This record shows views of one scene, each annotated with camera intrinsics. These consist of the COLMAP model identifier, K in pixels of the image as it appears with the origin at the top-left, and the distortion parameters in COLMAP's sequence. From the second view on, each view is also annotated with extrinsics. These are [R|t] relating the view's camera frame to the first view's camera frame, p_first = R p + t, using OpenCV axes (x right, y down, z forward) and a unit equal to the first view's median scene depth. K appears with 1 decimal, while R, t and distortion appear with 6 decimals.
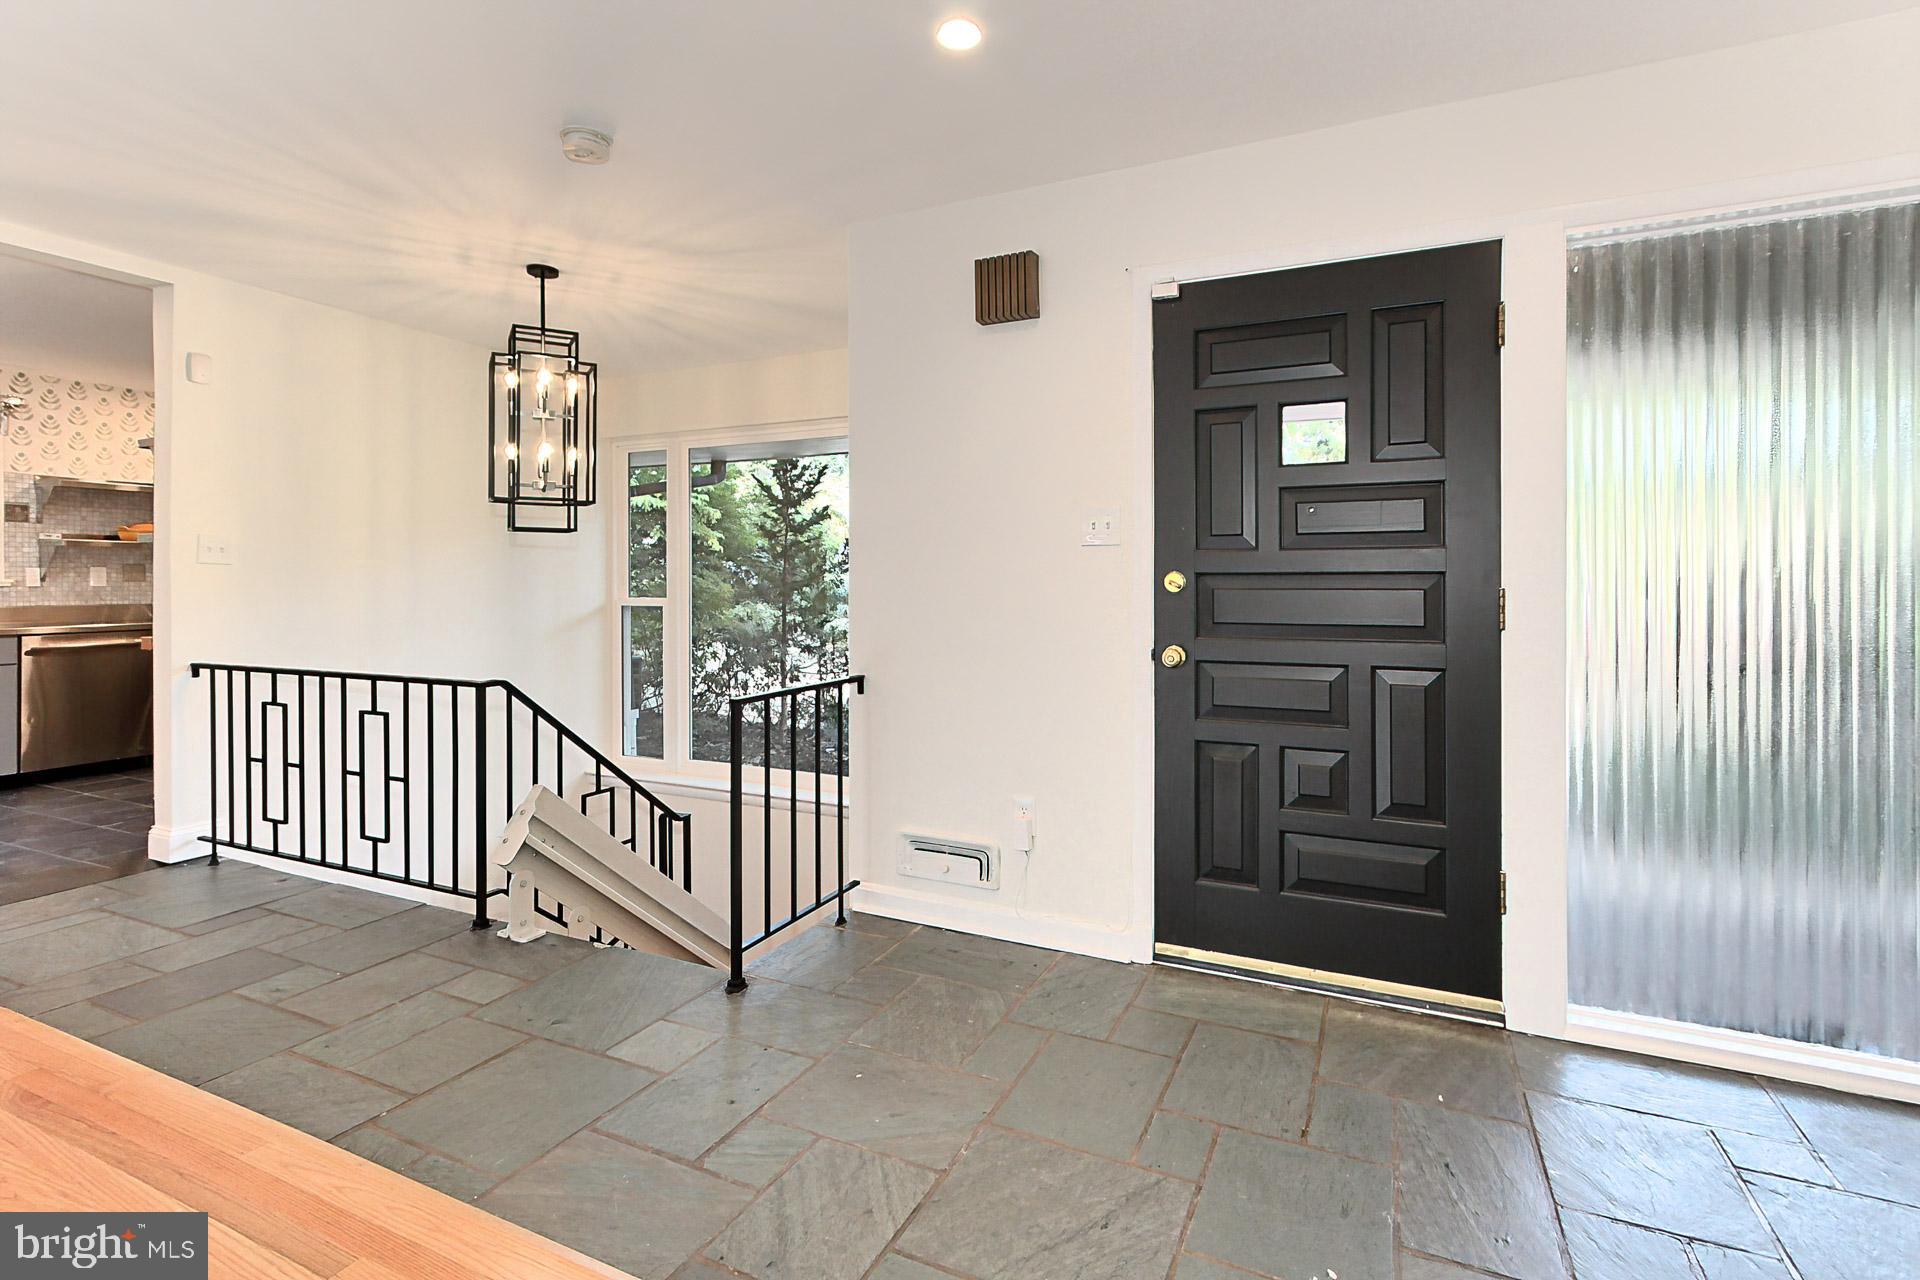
lens RADIAL K [[916.8, 0, 931.4], [0, 916.8, 578.9], [0, 0, 1]] dist [0.003567, 0.001745]
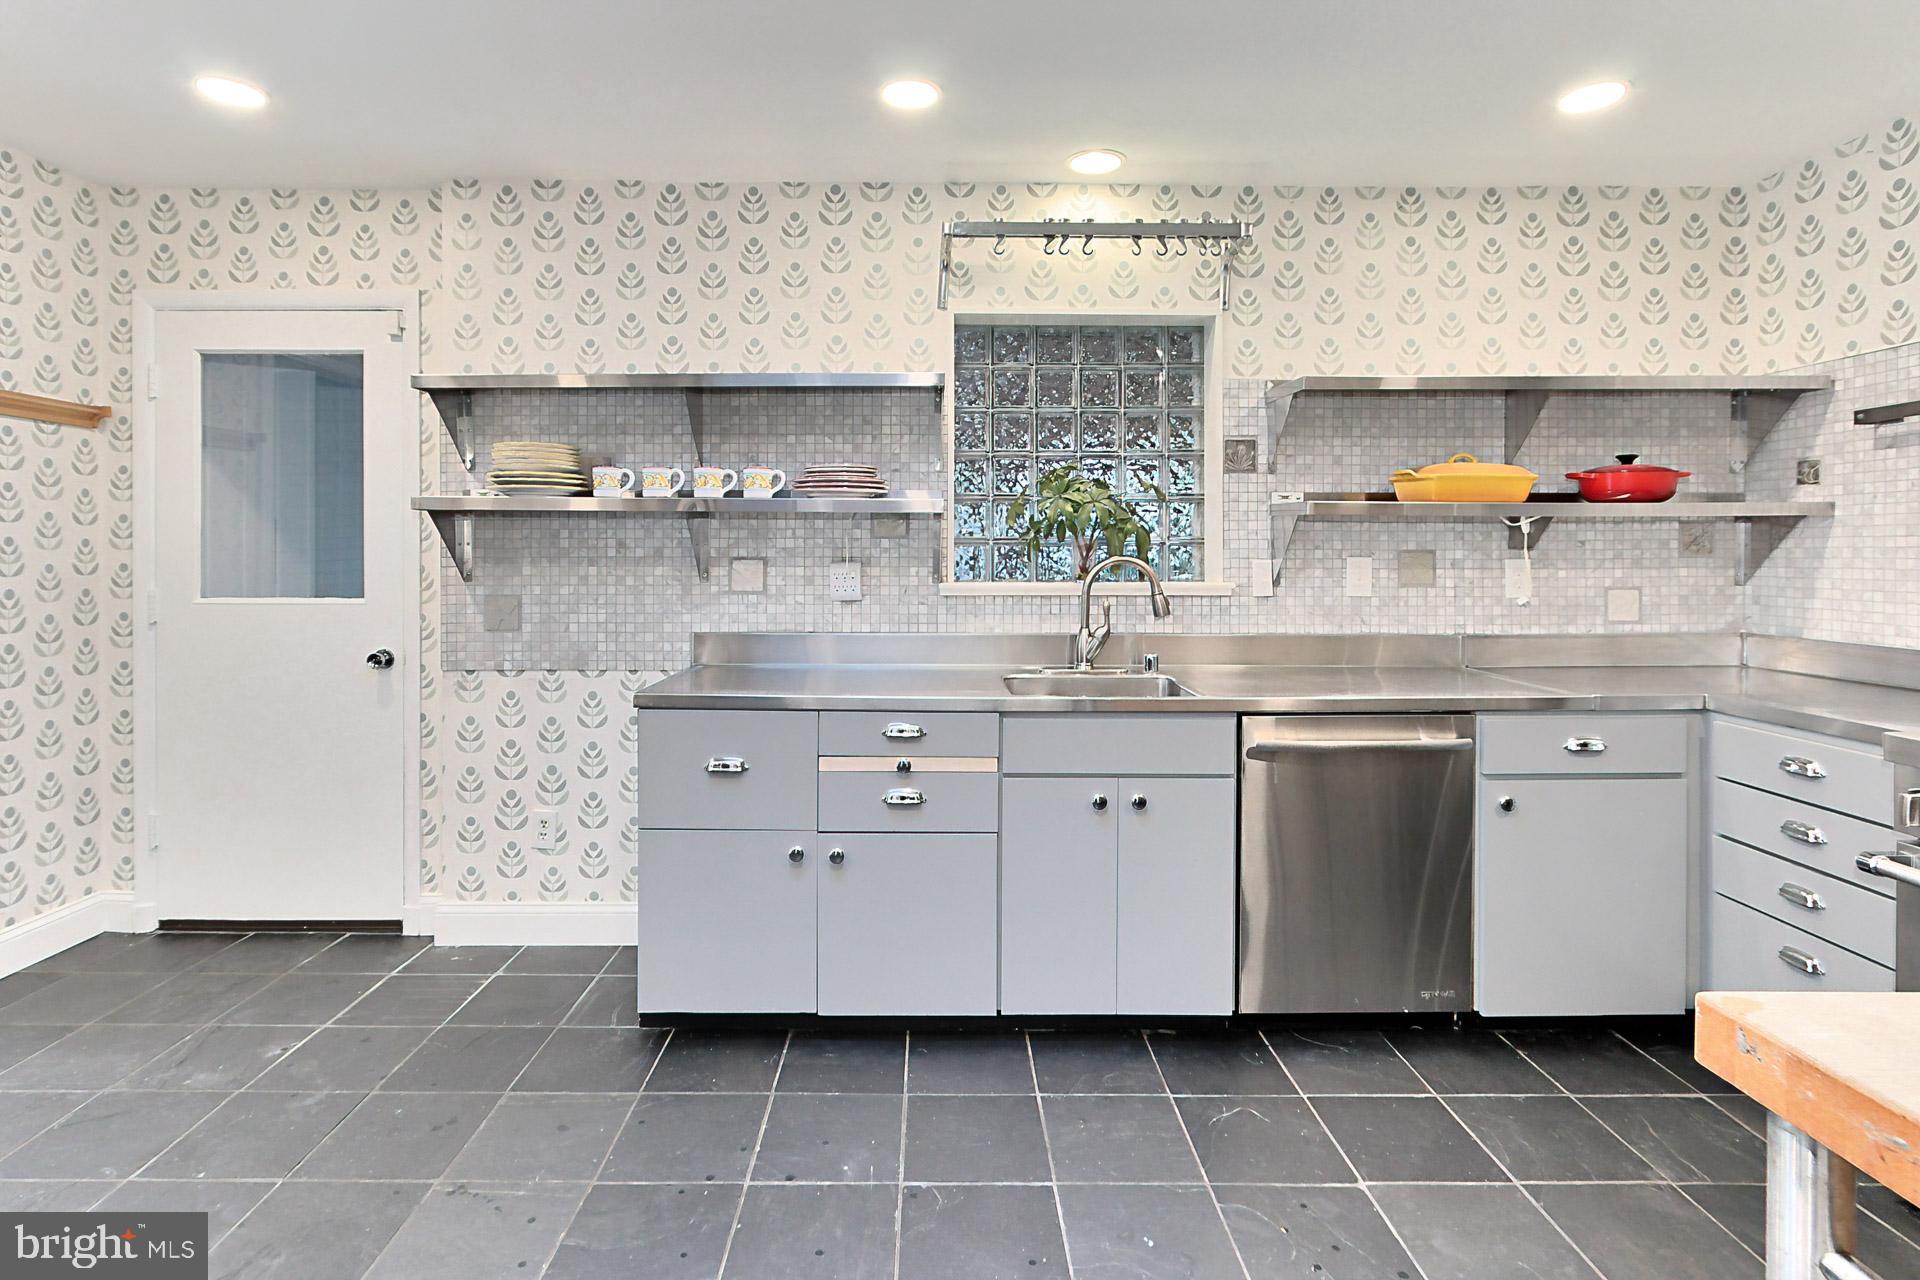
lens RADIAL K [[972.9, 0, 934.7], [0, 972.9, 554.1], [0, 0, 1]] dist [-0.005471, 0.003099]
pose [[0.478448, 0.004853, -0.878102, -0.577560], [-0.002076, 0.999988, 0.004395, -0.017141], [0.878113, -0.000280, 0.478452, 0.571058]]
